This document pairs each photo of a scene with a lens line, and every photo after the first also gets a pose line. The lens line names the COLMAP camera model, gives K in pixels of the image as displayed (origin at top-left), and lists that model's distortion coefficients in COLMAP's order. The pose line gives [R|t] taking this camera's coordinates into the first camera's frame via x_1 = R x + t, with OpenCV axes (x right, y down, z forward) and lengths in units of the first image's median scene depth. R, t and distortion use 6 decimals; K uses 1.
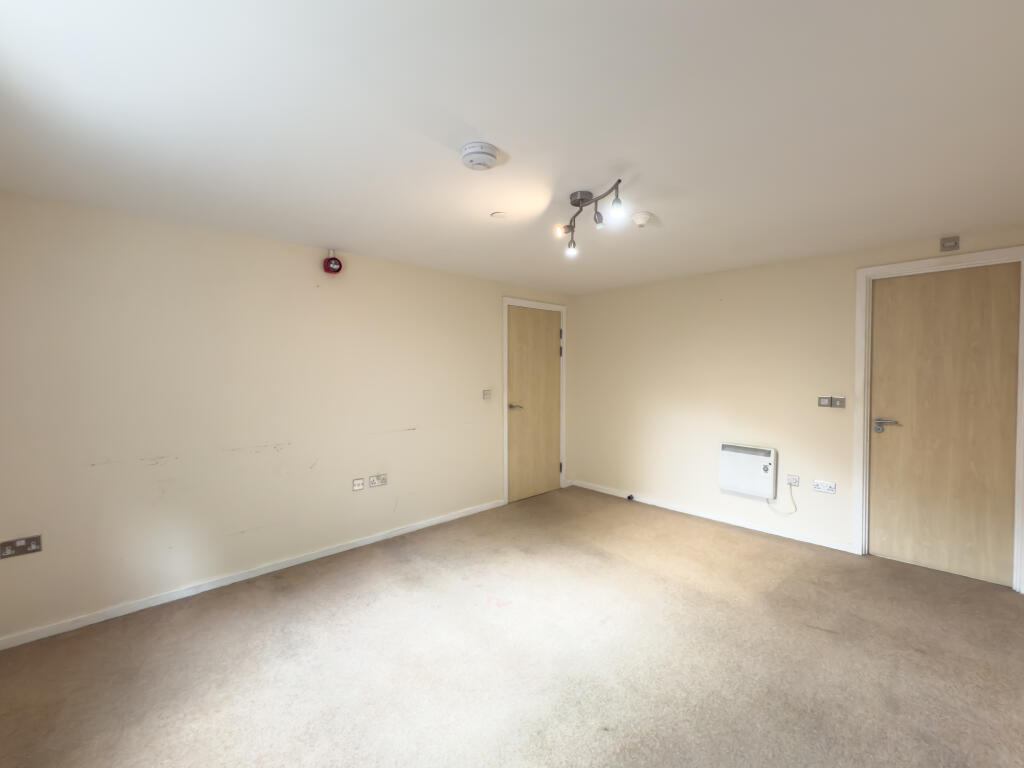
lens RADIAL K [[434.8, 0, 512.0], [0, 434.8, 384.0], [0, 0, 1]] dist [-0.000221, 0.000221]
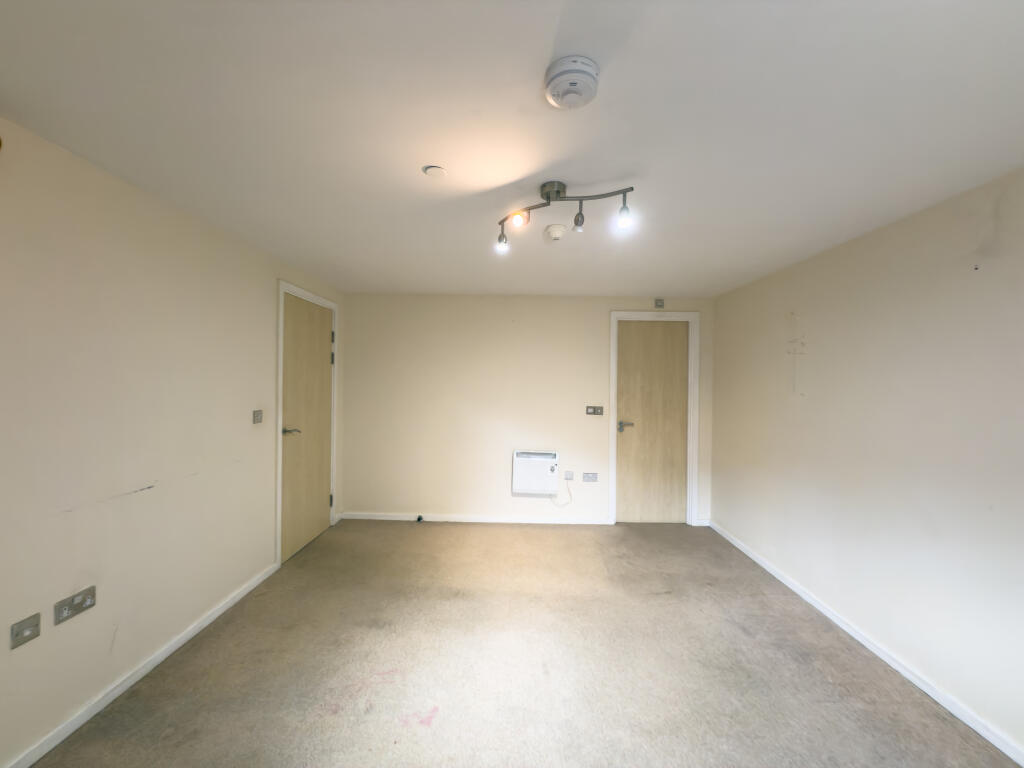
lens RADIAL K [[410.6, 0, 512.0], [0, 410.6, 384.0], [0, 0, 1]] dist [-0.001855, 0.000072]
pose [[0.690782, 0.007360, 0.723025, -0.329987], [0.004243, 0.999890, -0.014232, -0.022330], [-0.723050, 0.012898, 0.690675, 0.344055]]
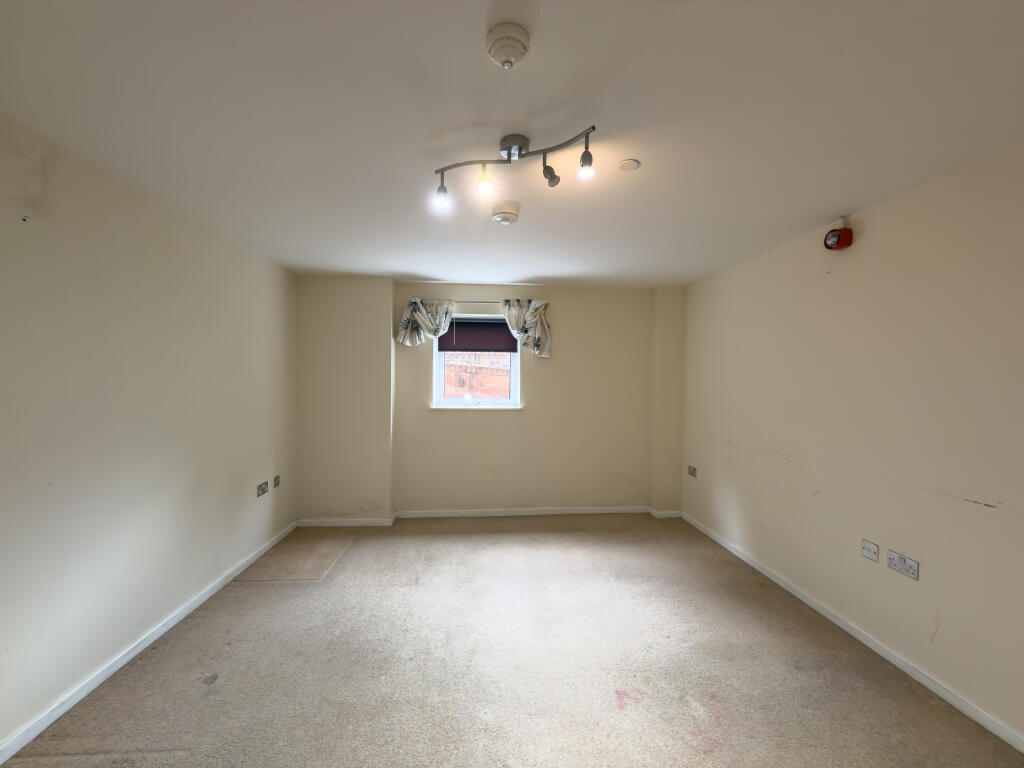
lens RADIAL K [[410.6, 0, 512.0], [0, 410.6, 384.0], [0, 0, 1]] dist [-0.001855, 0.000072]
pose [[-0.623996, 0.008548, -0.781381, 0.498187], [-0.033456, 0.998731, 0.037642, -0.028899], [0.780711, 0.049630, -0.622918, 1.002693]]
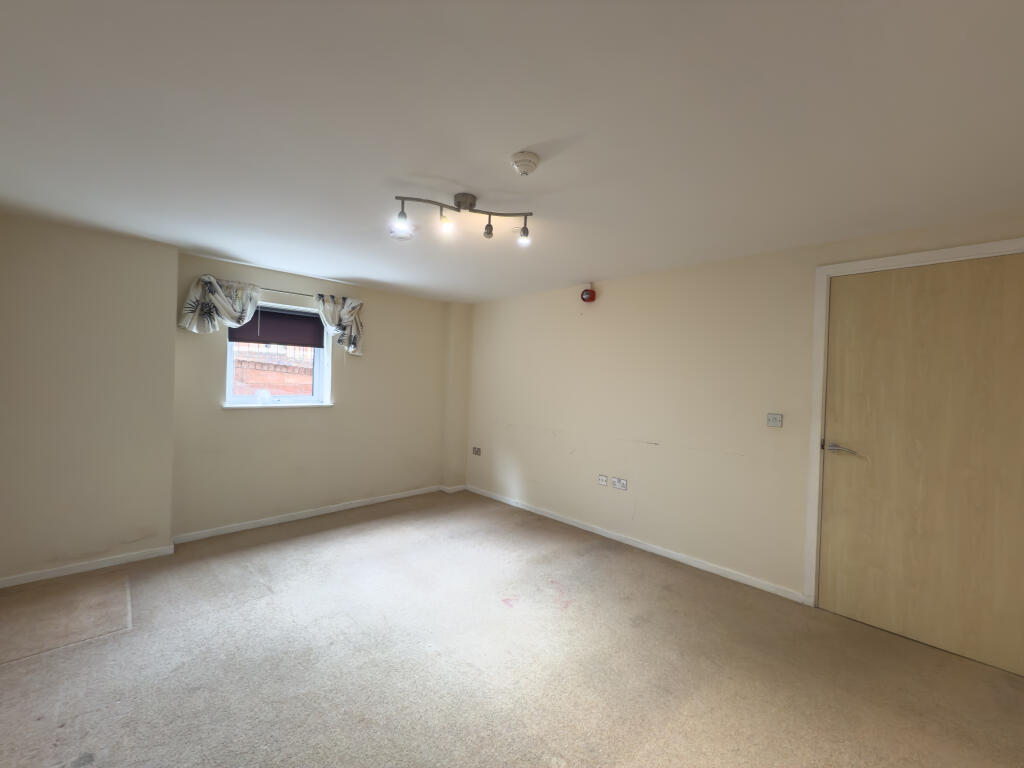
lens RADIAL K [[410.6, 0, 512.0], [0, 410.6, 384.0], [0, 0, 1]] dist [-0.001855, 0.000072]
pose [[0.018824, 0.009534, -0.999777, 0.758921], [-0.061791, 0.998054, 0.008354, -0.016519], [0.997912, 0.061620, 0.019376, 0.764721]]
